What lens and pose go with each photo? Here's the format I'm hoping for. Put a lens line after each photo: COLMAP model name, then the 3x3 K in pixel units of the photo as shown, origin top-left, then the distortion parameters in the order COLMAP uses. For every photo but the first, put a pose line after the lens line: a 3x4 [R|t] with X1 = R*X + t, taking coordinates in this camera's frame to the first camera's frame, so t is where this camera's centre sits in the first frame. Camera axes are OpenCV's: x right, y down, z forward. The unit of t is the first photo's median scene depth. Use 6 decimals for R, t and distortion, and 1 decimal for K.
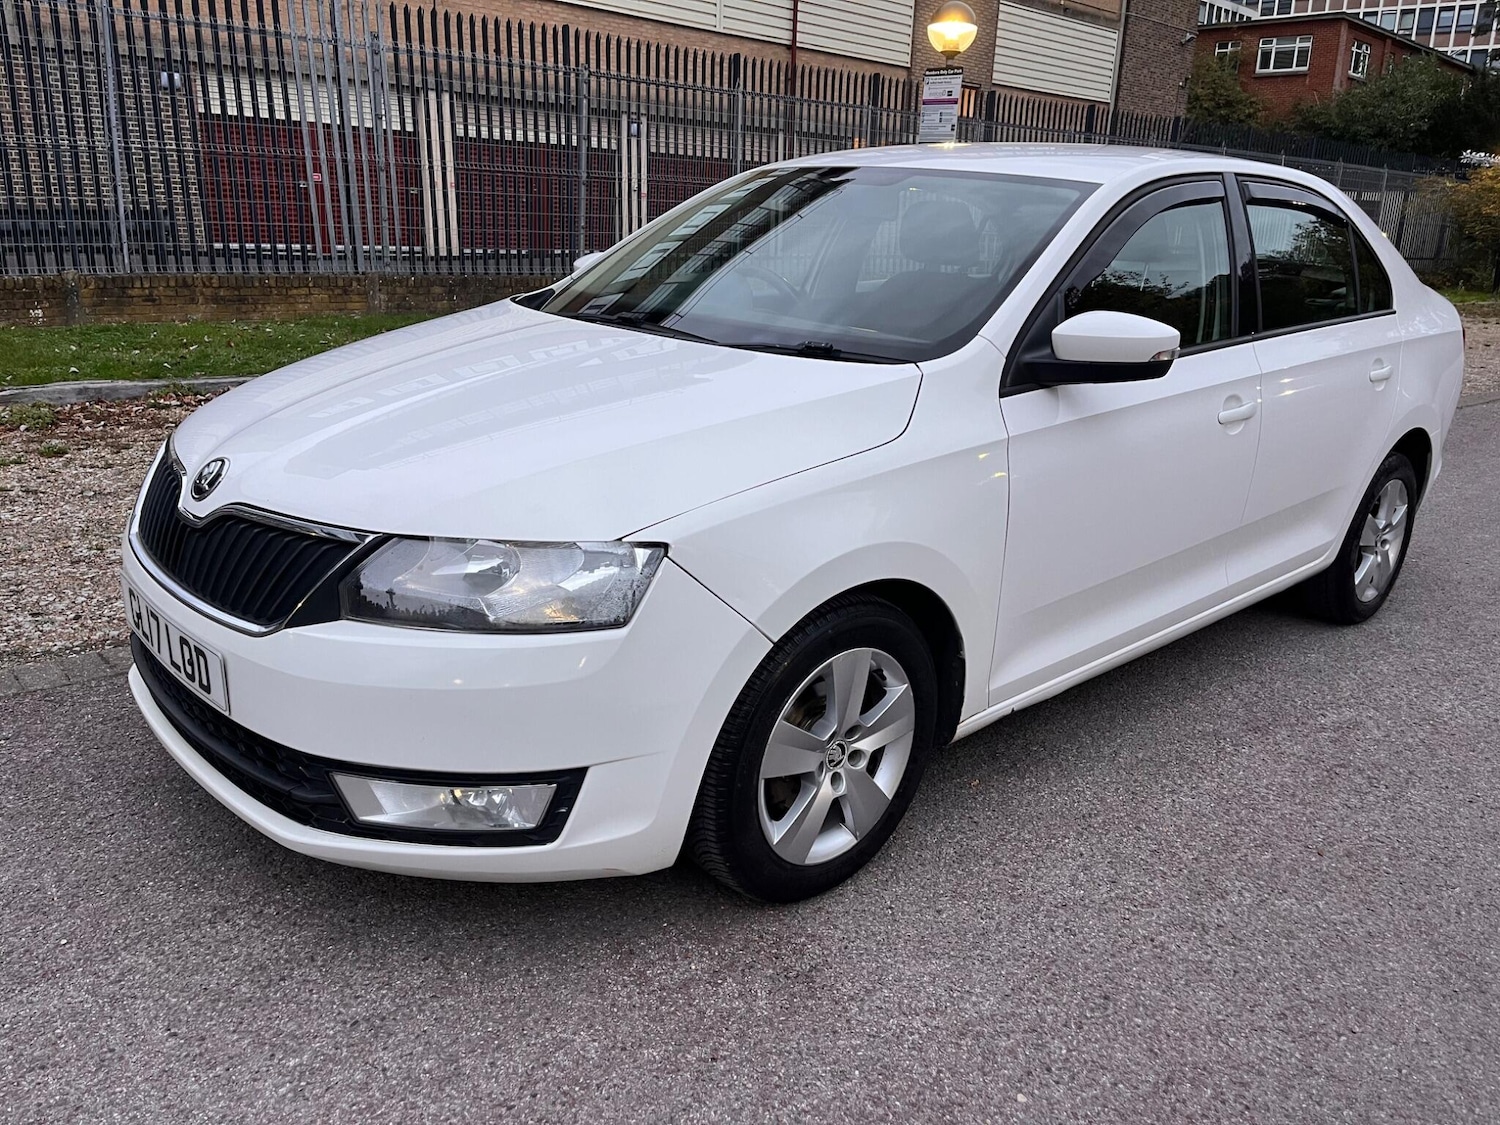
lens RADIAL K [[1158.9, 0, 757.8], [0, 1158.9, 562.5], [0, 0, 1]] dist [0.051054, -0.064797]
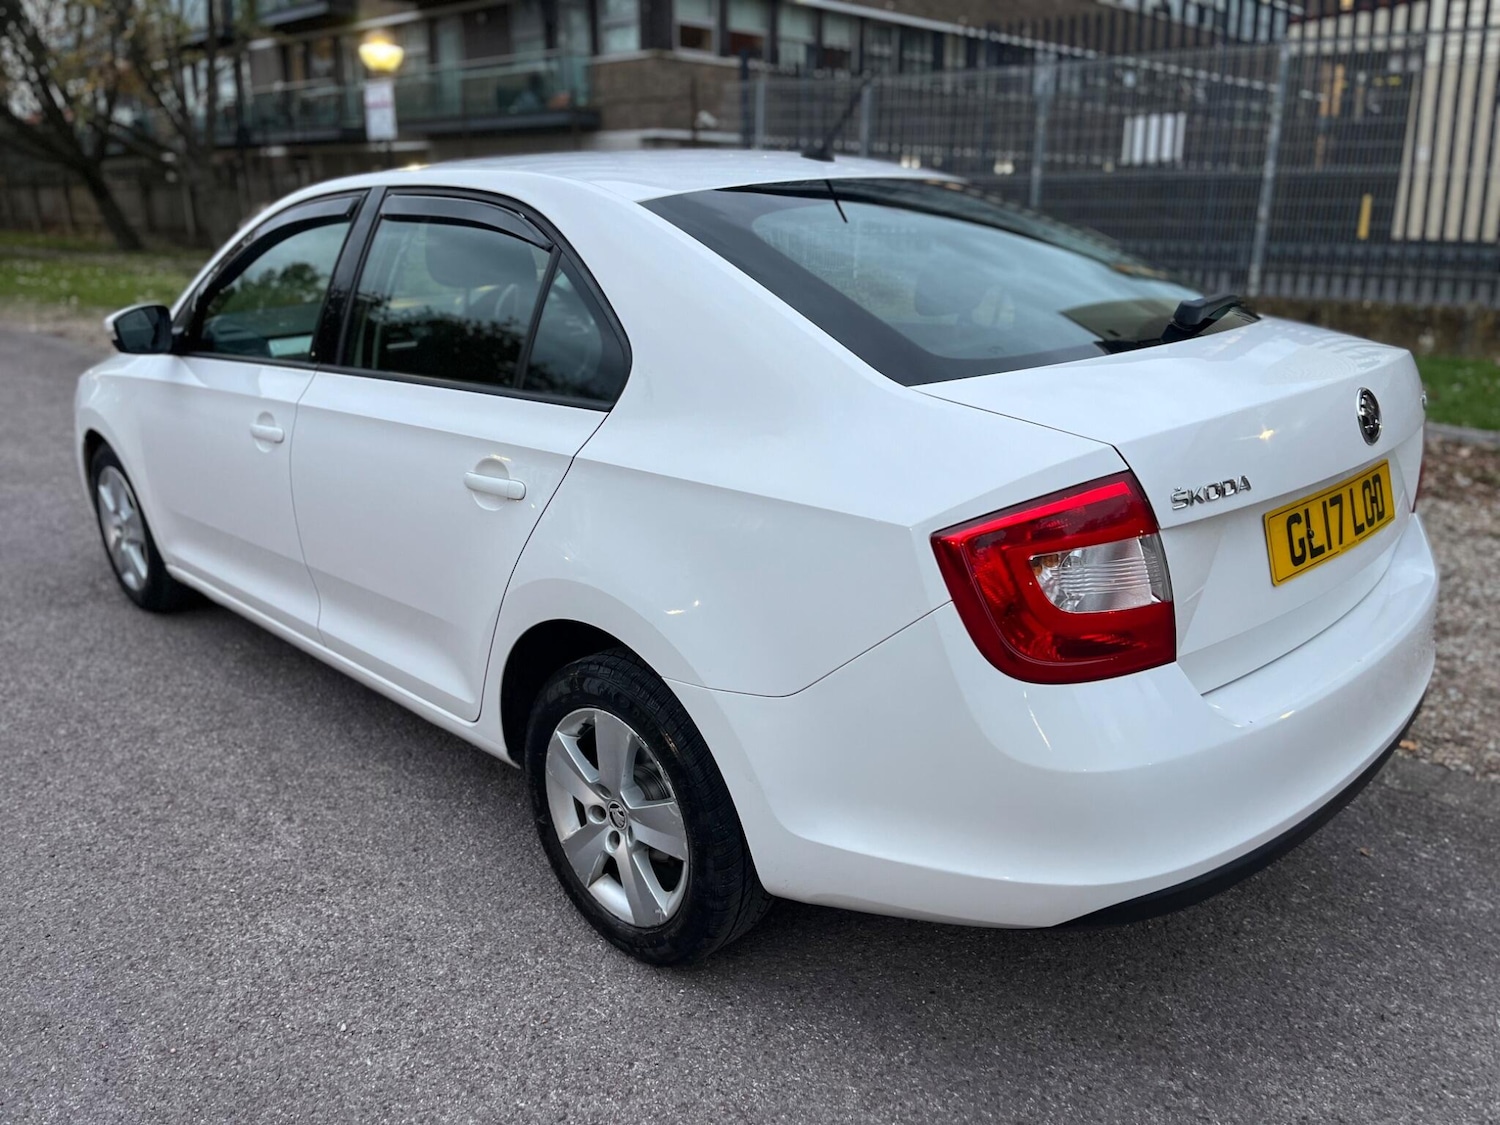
lens RADIAL K [[1158.9, 0, 747.7], [0, 1158.9, 560.7], [0, 0, 1]] dist [0.051054, -0.064797]
pose [[0.020658, 0.257312, -0.966108, 0.415172], [-0.286524, 0.927305, 0.240850, -0.112723], [0.957850, 0.271838, 0.092882, 0.393147]]
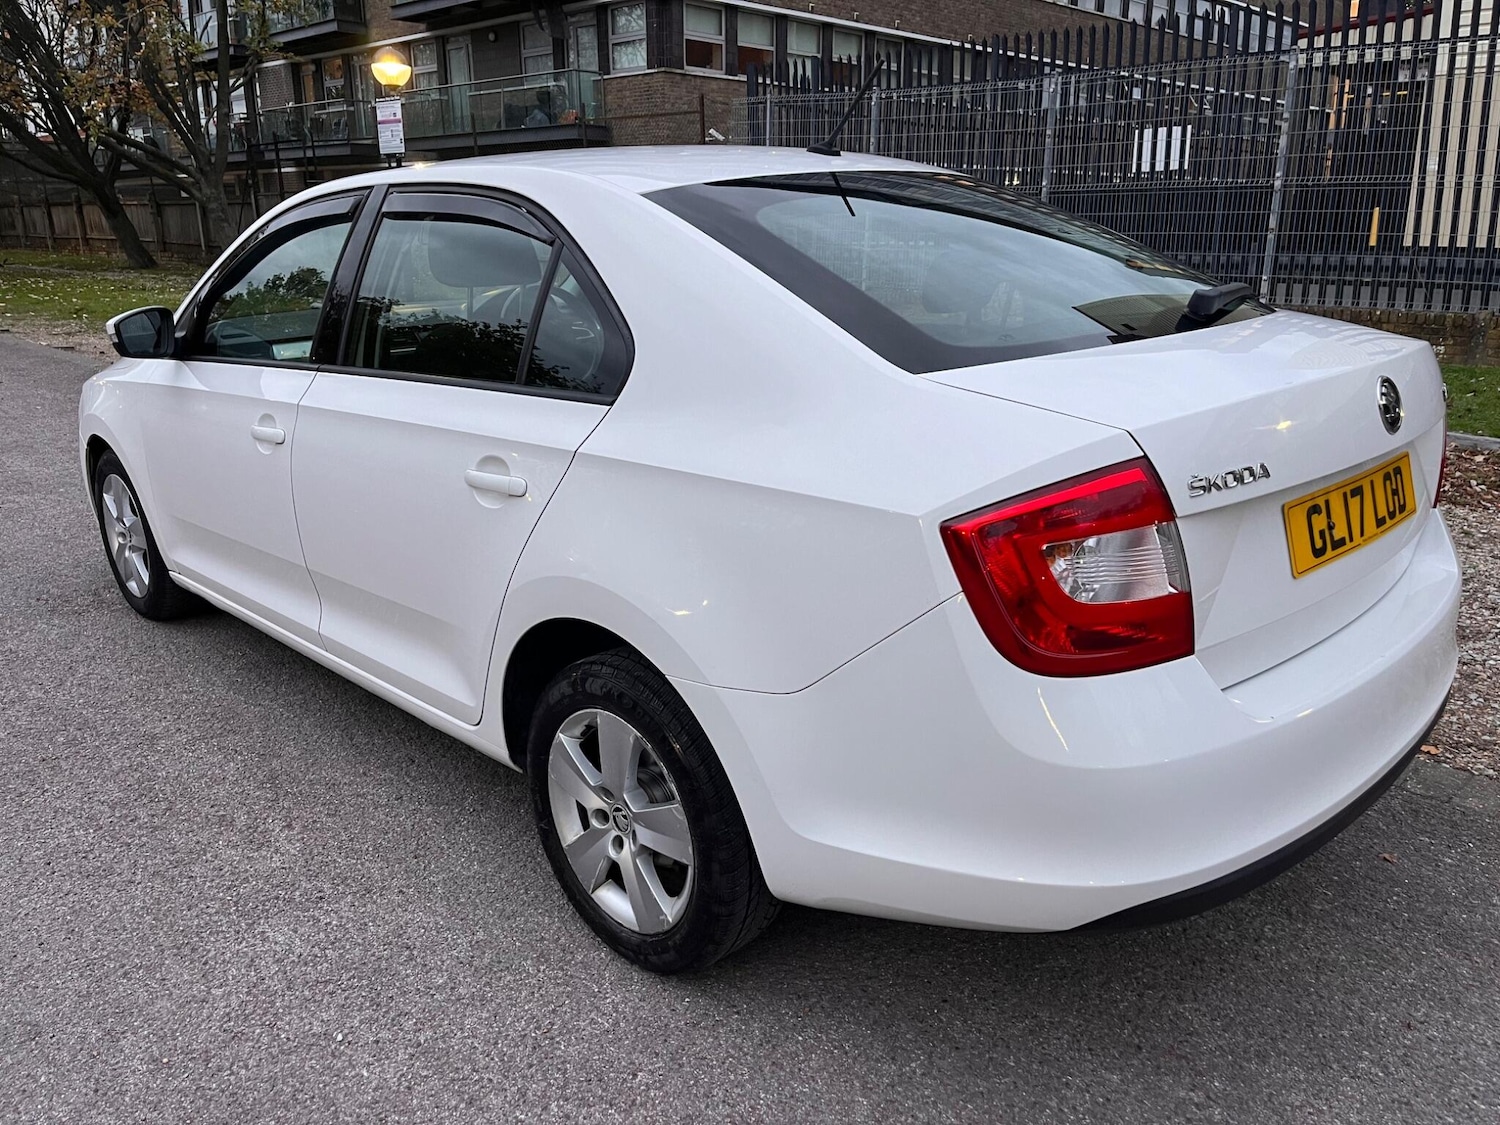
lens RADIAL K [[1158.9, 0, 750.7], [0, 1158.9, 558.4], [0, 0, 1]] dist [0.051054, -0.064797]
pose [[0.015553, 0.242716, -0.969973, 0.411605], [-0.282318, 0.931684, 0.228608, -0.108712], [0.959195, 0.270285, 0.083014, 0.395244]]
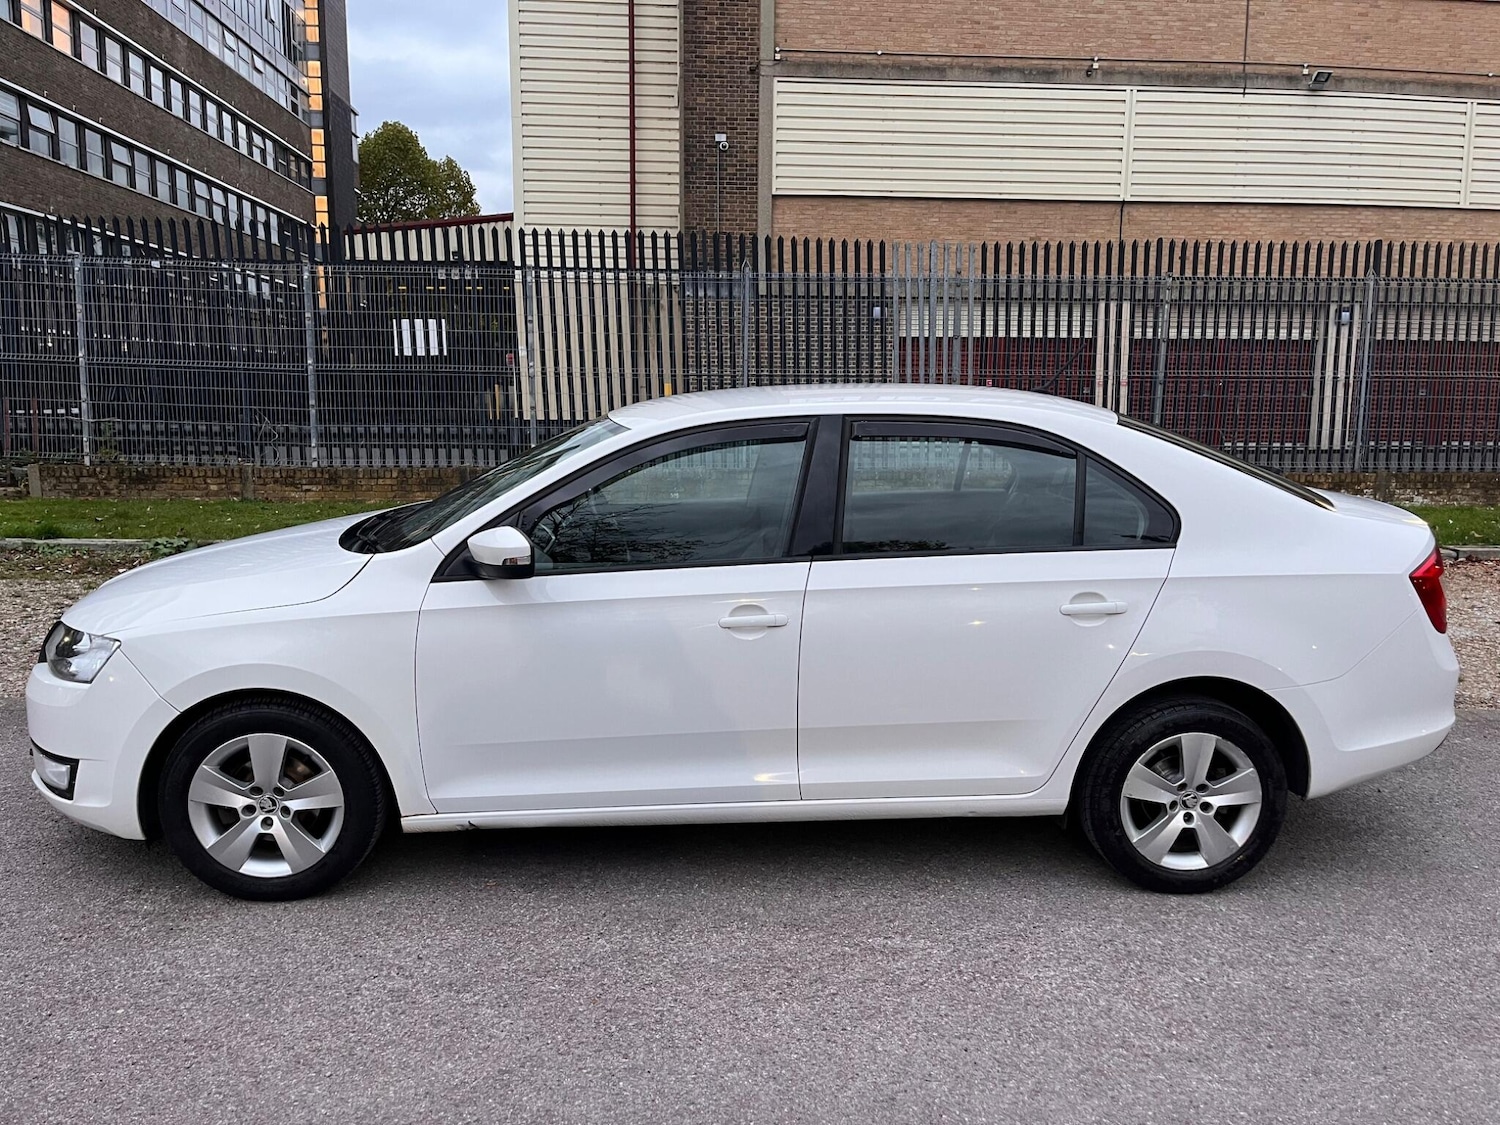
lens RADIAL K [[1158.9, 0, 758.7], [0, 1158.9, 565.1], [0, 0, 1]] dist [0.051054, -0.064797]
pose [[0.764589, 0.066211, -0.641109, 0.333519], [-0.162929, 0.982258, -0.092866, -0.022817], [0.623585, 0.175459, 0.761811, 0.041568]]
